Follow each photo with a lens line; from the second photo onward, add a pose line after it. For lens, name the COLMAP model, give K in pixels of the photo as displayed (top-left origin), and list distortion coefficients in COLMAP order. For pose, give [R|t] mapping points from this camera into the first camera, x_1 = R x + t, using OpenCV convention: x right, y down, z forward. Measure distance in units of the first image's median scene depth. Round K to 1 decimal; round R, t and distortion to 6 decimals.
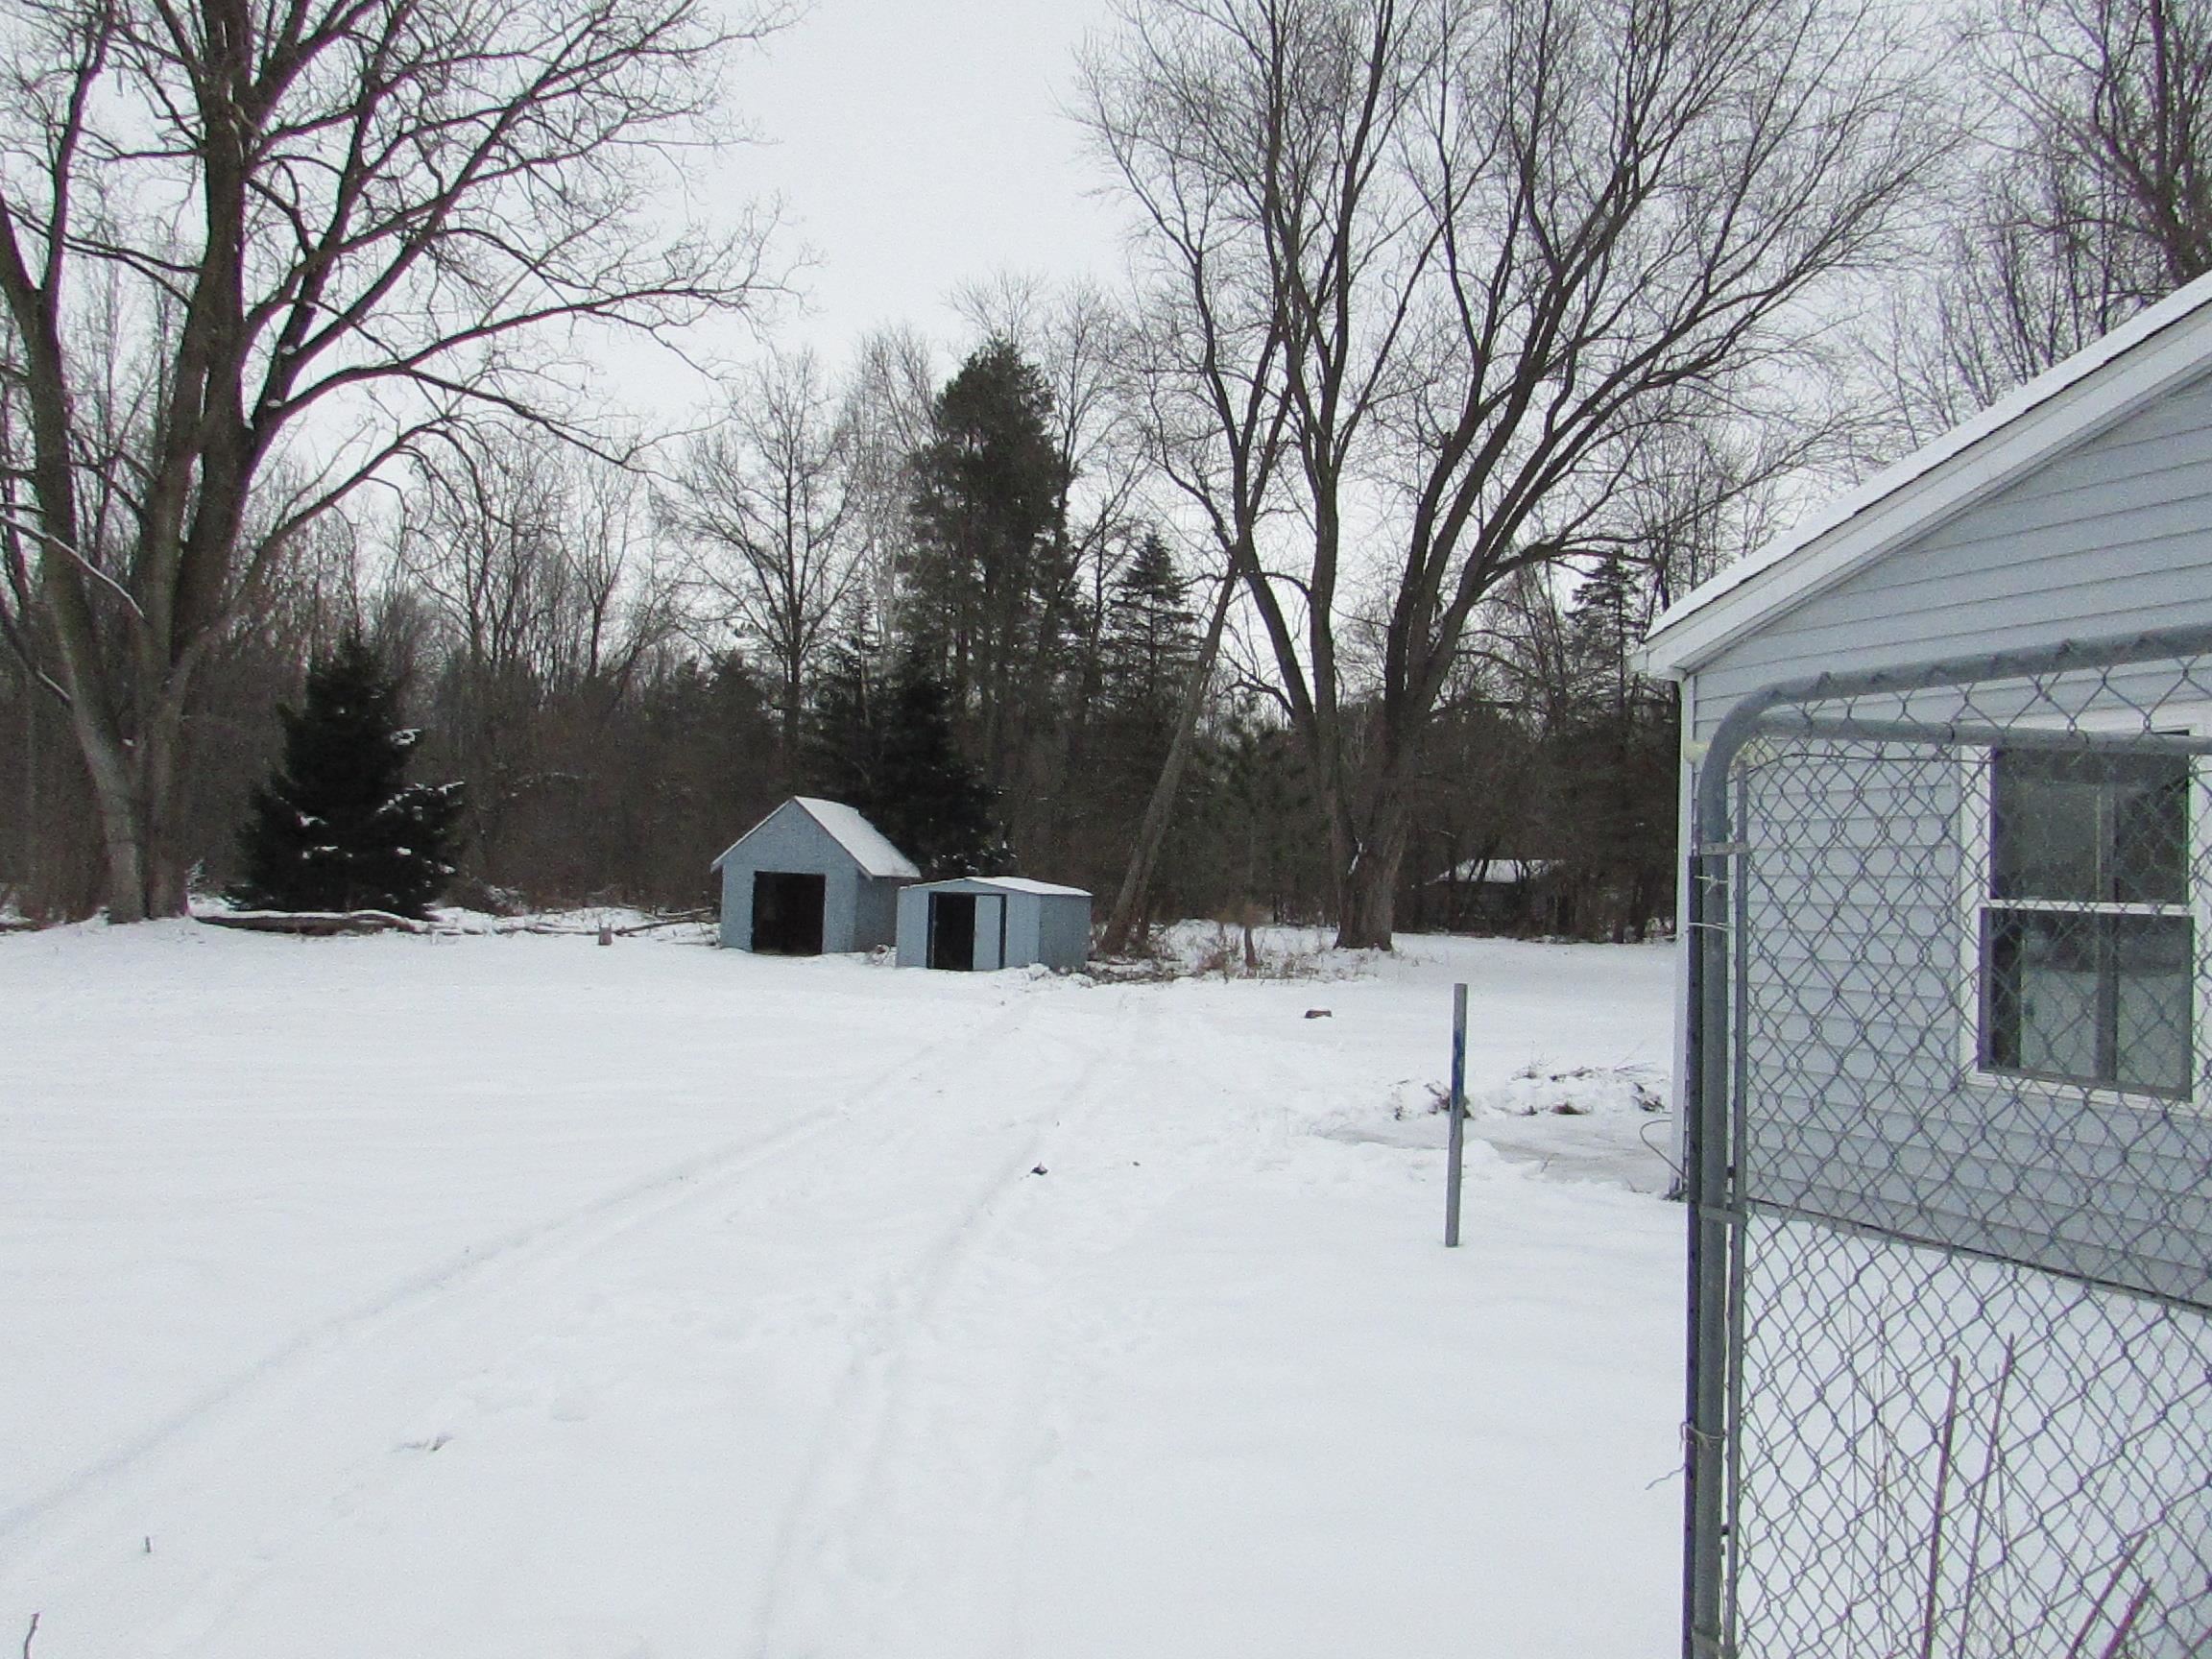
lens RADIAL K [[1585.4, 0, 1106.0], [0, 1585.4, 829.5], [0, 0, 1]] dist [-0.005285, -0.004820]
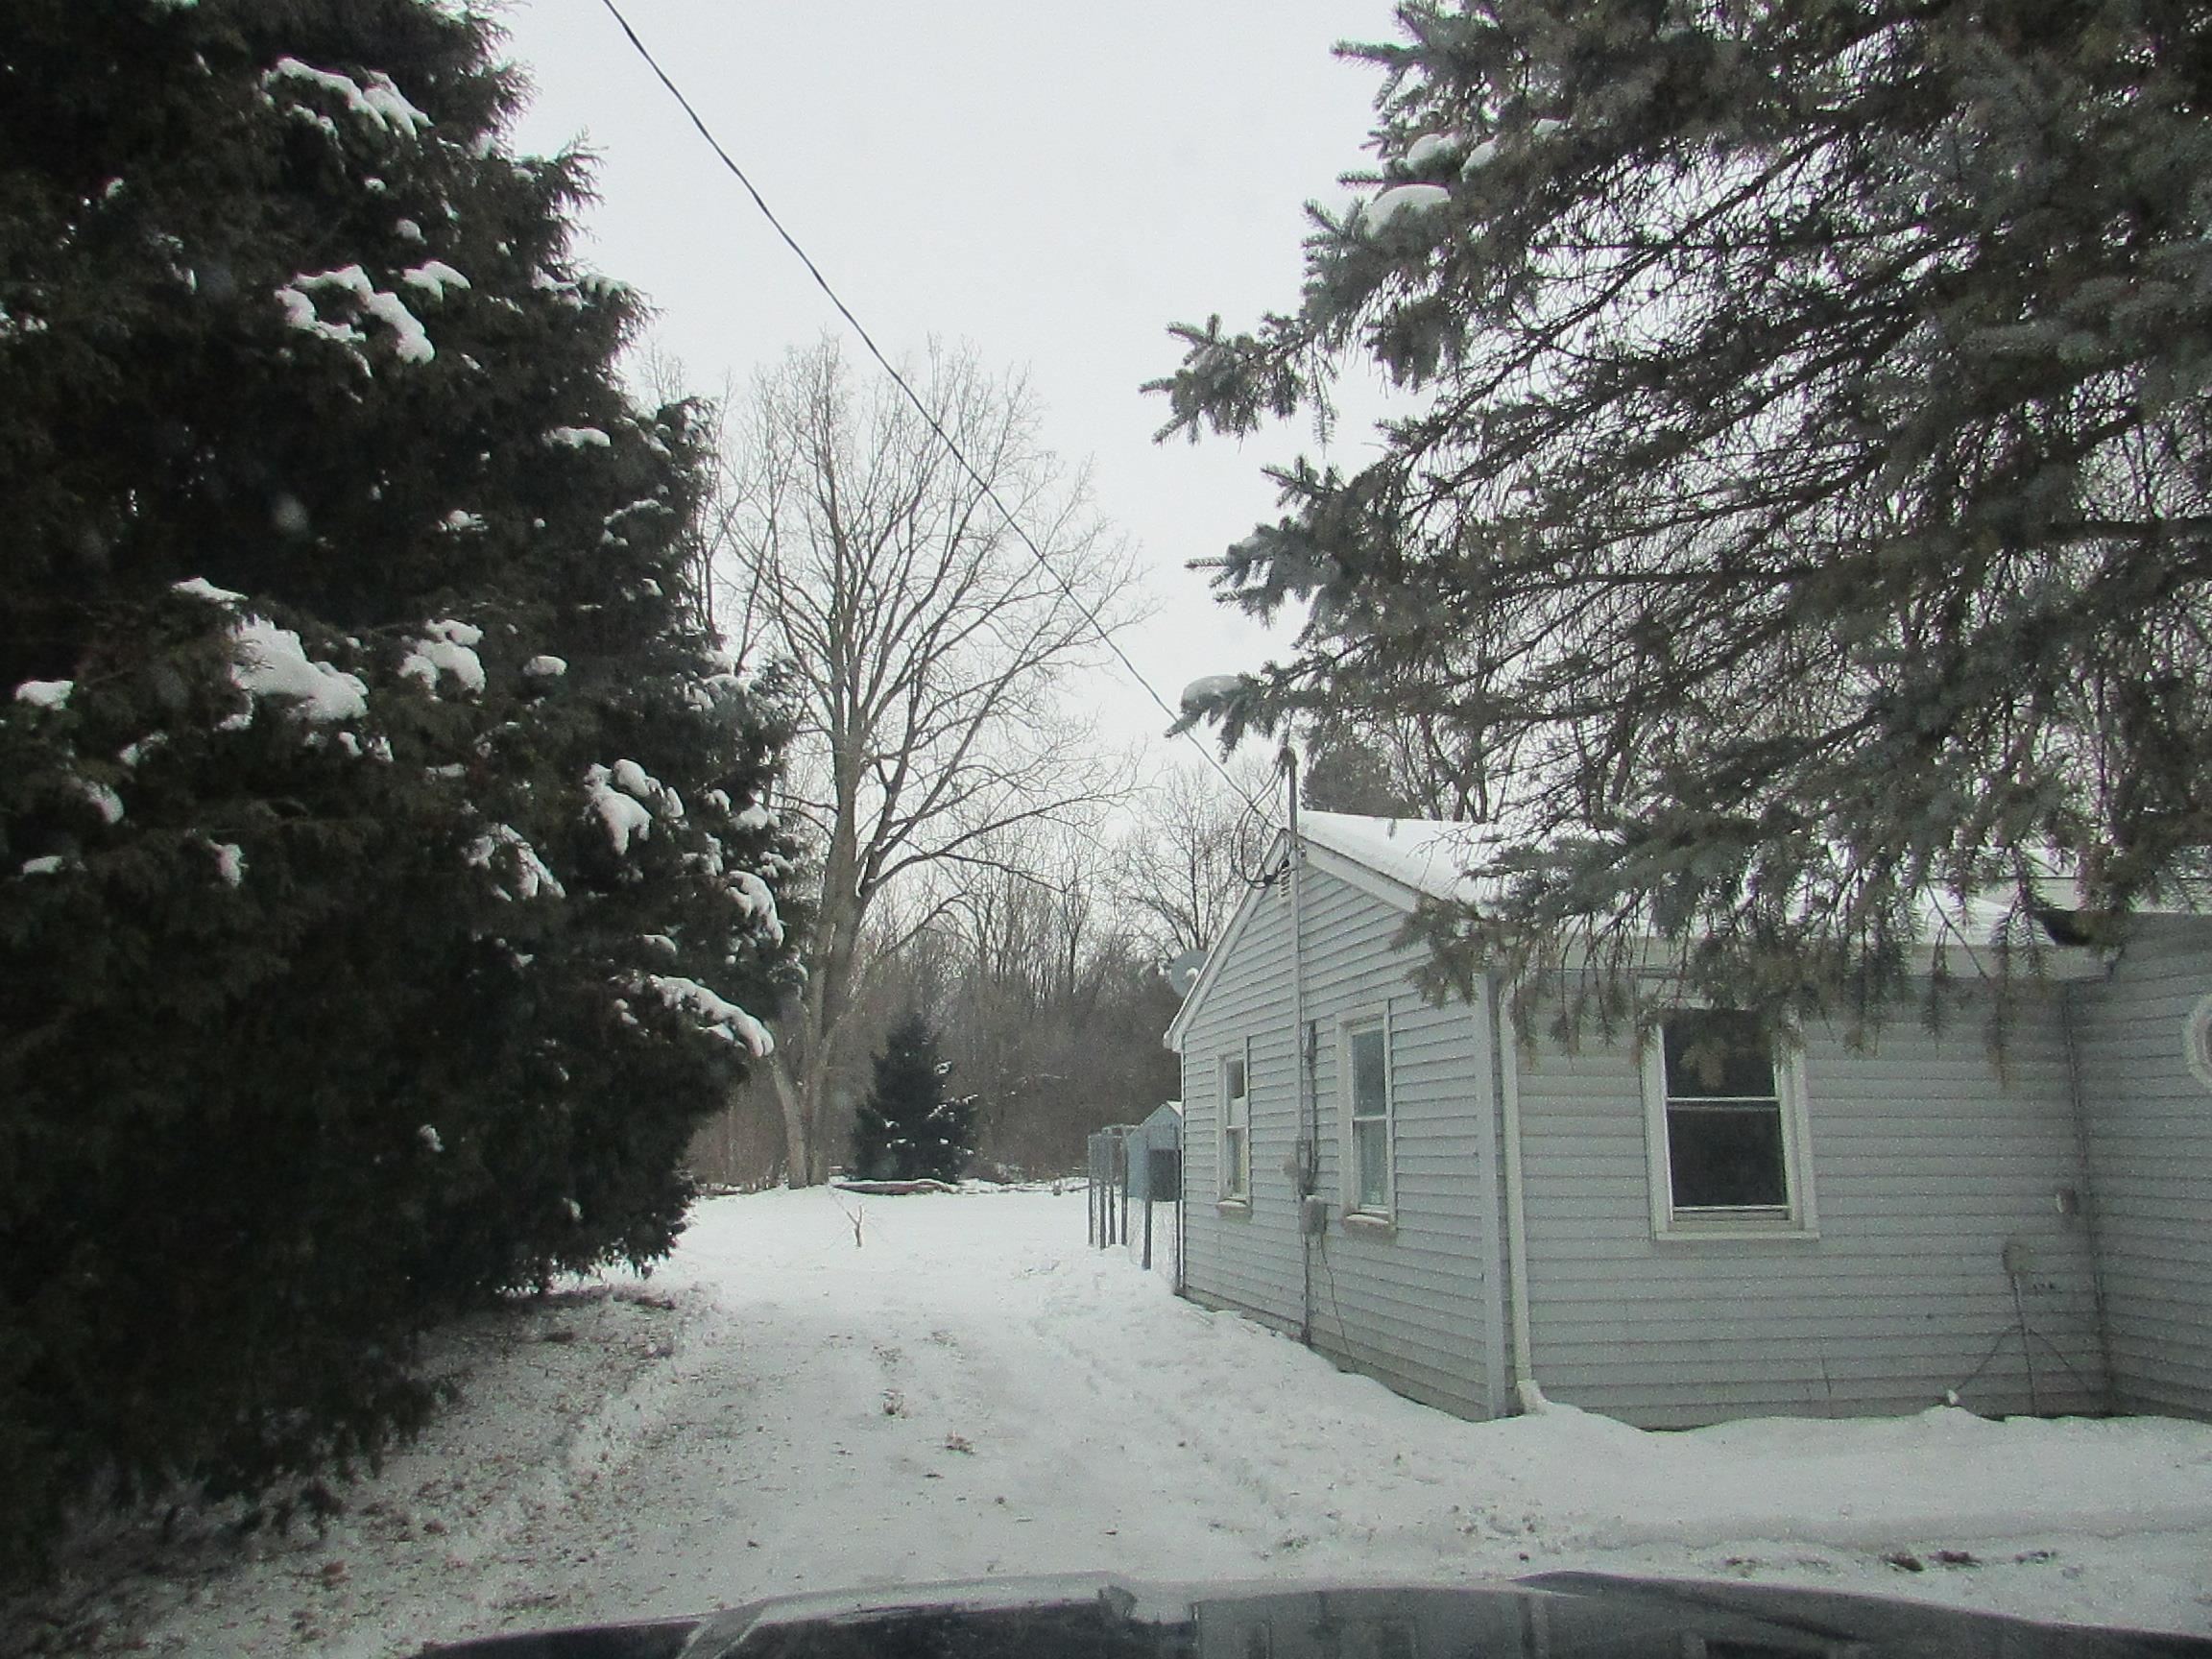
lens RADIAL K [[1585.4, 0, 1106.0], [0, 1585.4, 829.5], [0, 0, 1]] dist [-0.005285, -0.004820]
pose [[0.953044, -0.084119, -0.290913, 0.208798], [0.034295, 0.984446, -0.172307, -0.015414], [0.300882, 0.154239, 0.941106, -0.515683]]
